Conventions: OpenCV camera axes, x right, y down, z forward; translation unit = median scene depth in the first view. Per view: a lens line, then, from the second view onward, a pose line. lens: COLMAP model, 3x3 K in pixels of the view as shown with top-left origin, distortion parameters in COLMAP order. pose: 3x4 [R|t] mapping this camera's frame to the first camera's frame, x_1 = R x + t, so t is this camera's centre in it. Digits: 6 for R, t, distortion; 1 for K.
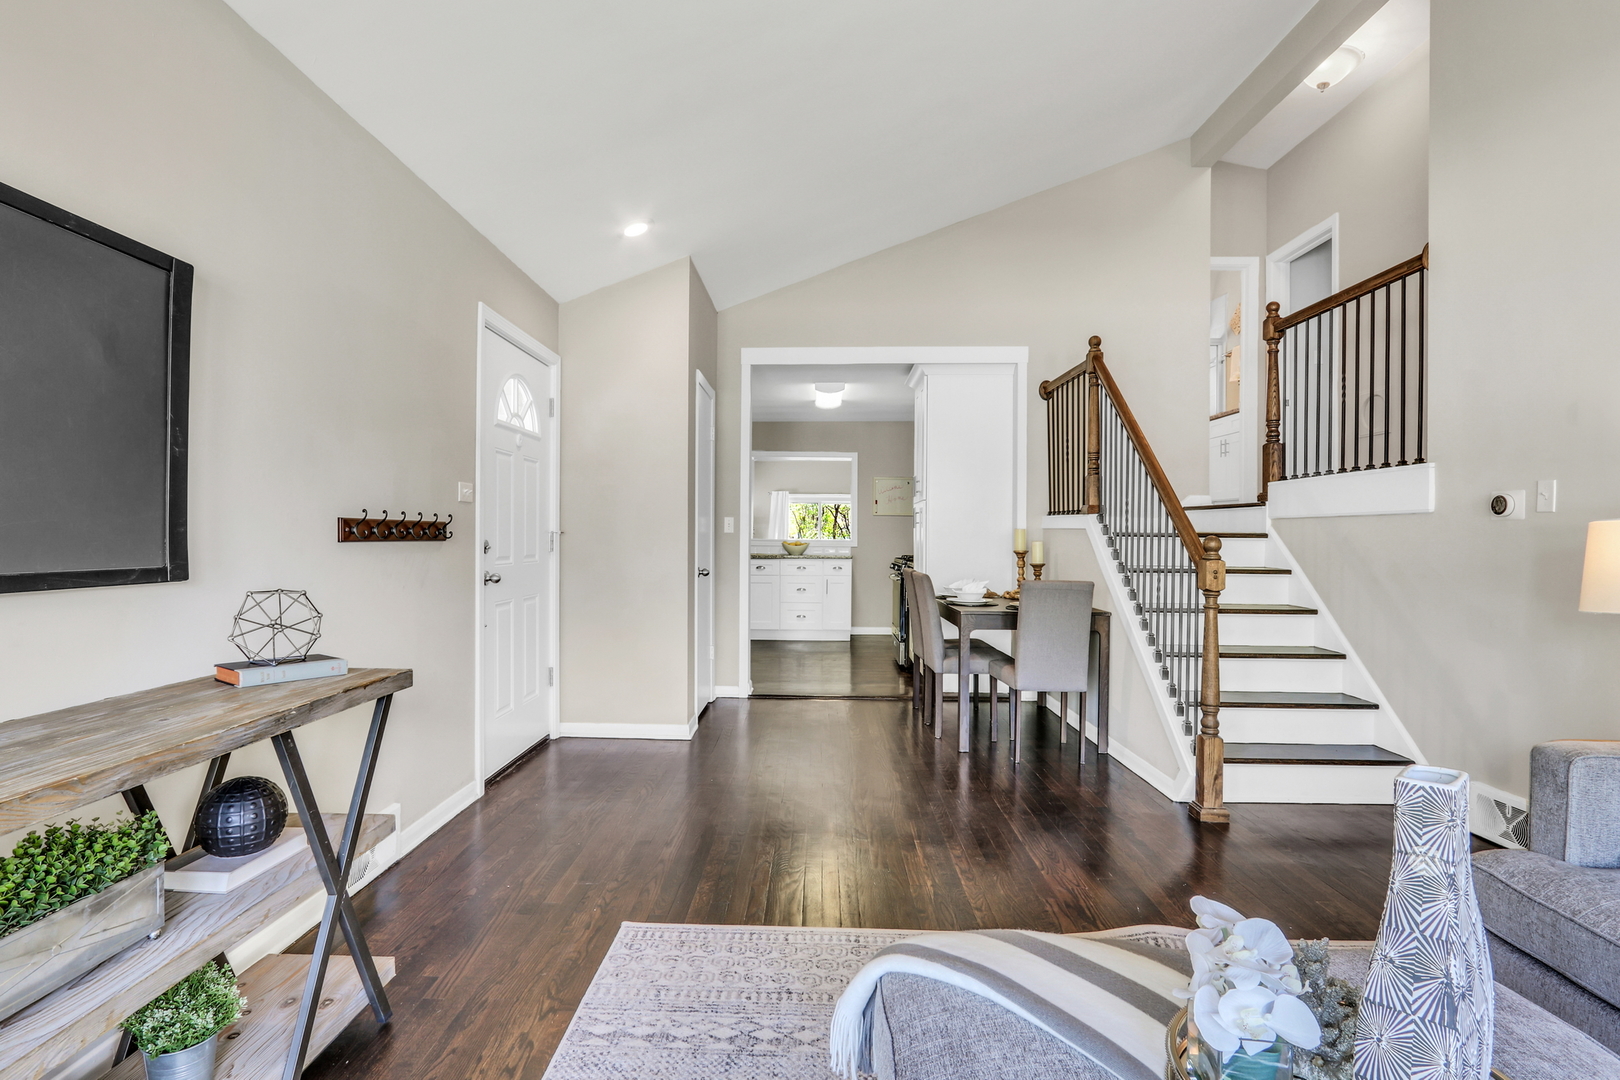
lens RADIAL K [[796.3, 0, 792.3], [0, 796.3, 553.8], [0, 0, 1]] dist [-0.013996, 0.000476]
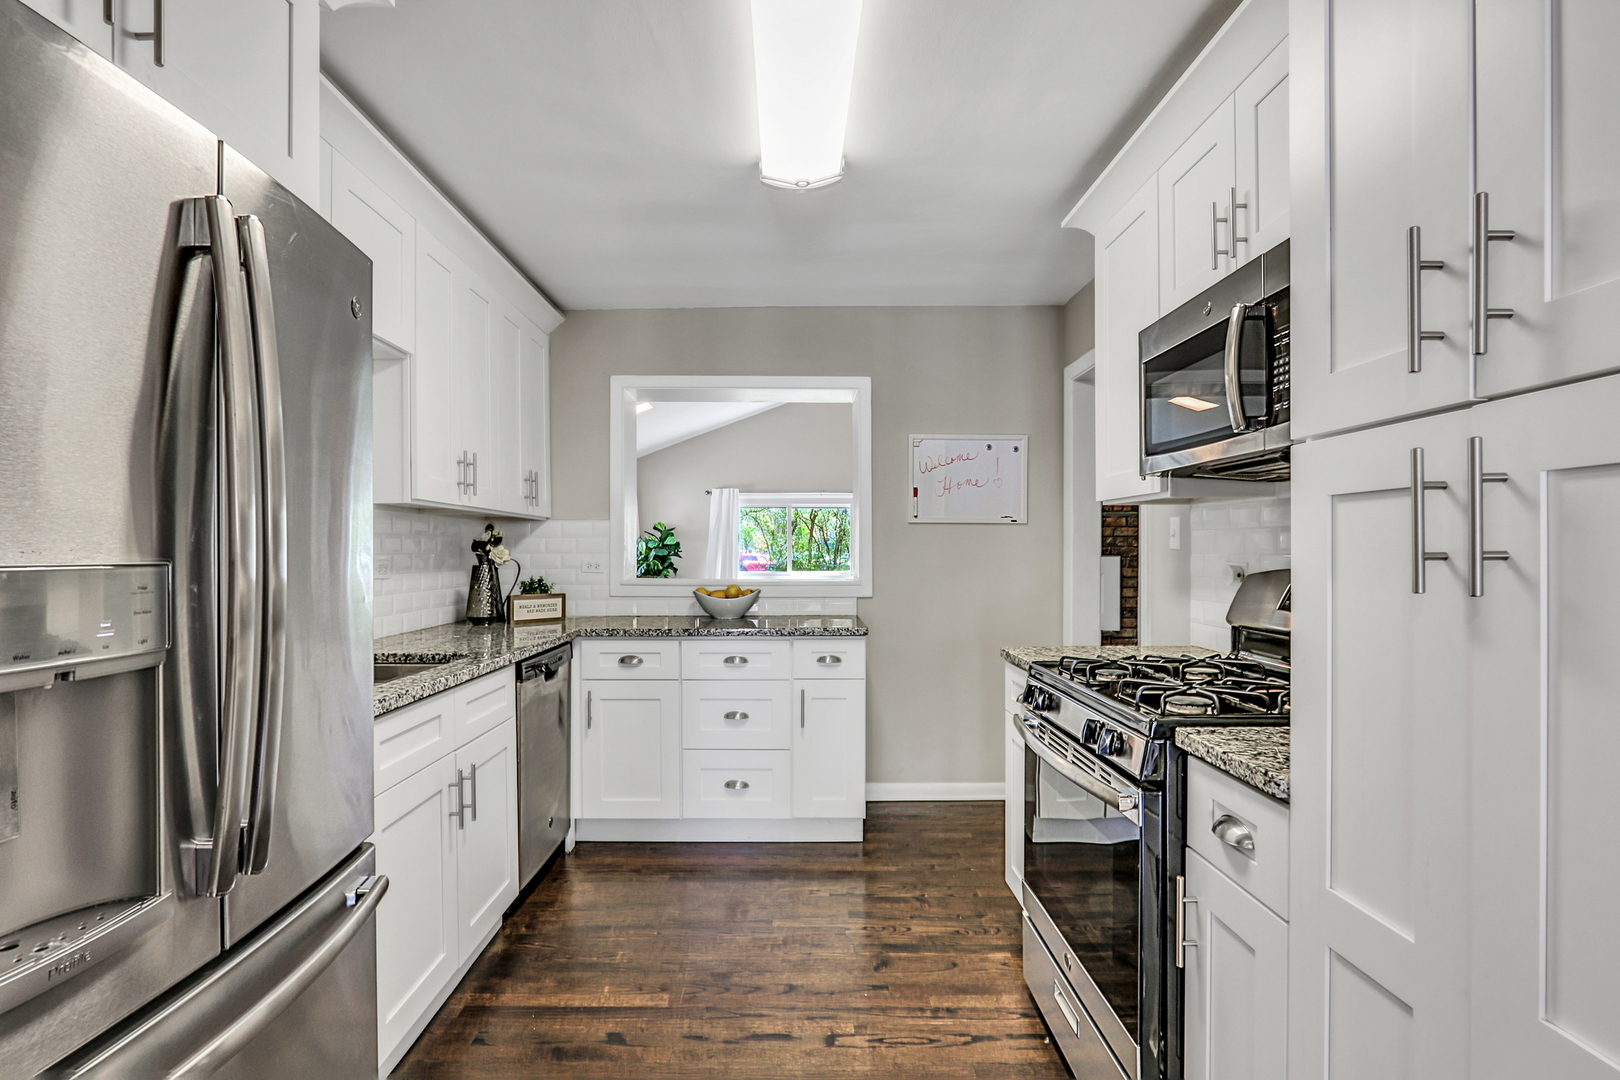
lens RADIAL K [[796.3, 0, 792.3], [0, 796.3, 553.8], [0, 0, 1]] dist [-0.013996, 0.000476]
pose [[0.999419, -0.009767, 0.032641, 0.041869], [0.010314, 0.999808, -0.016647, -0.042517], [-0.032472, 0.016974, 0.999329, 0.962857]]
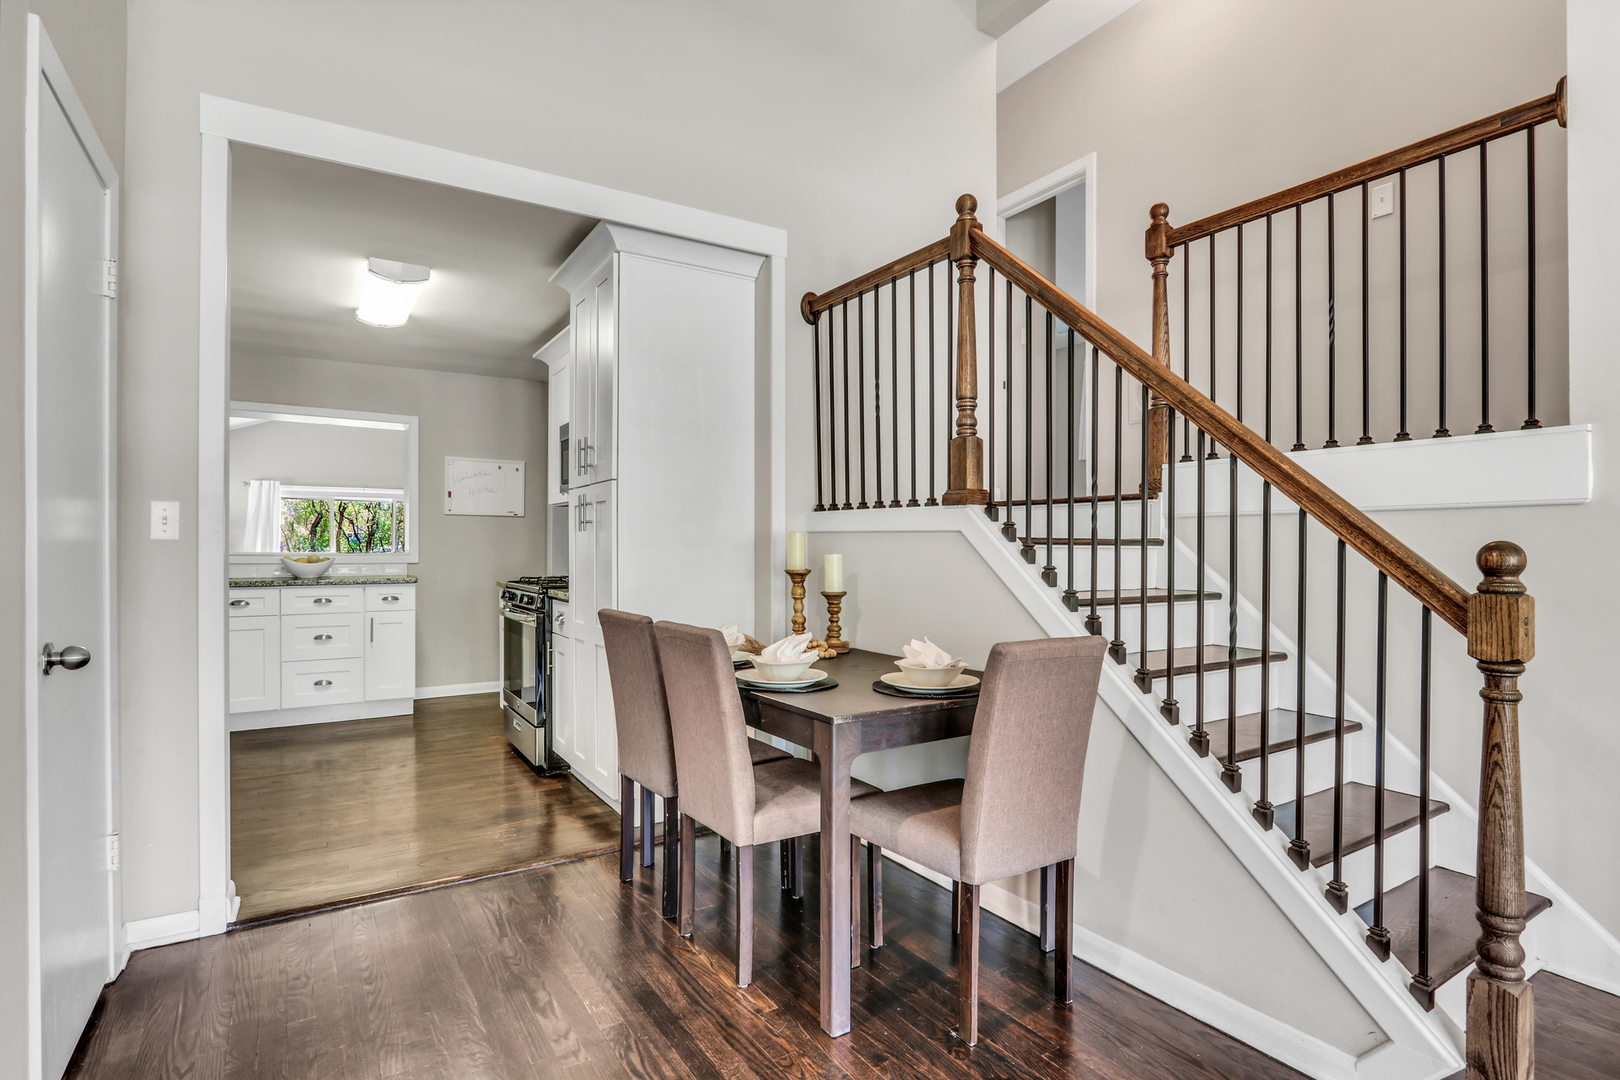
lens RADIAL K [[796.3, 0, 792.3], [0, 796.3, 553.8], [0, 0, 1]] dist [-0.013996, 0.000476]
pose [[0.833474, -0.009150, 0.552483, -0.035562], [0.016105, 0.999840, -0.007737, -0.010682], [-0.552324, 0.015347, 0.833488, 0.500821]]
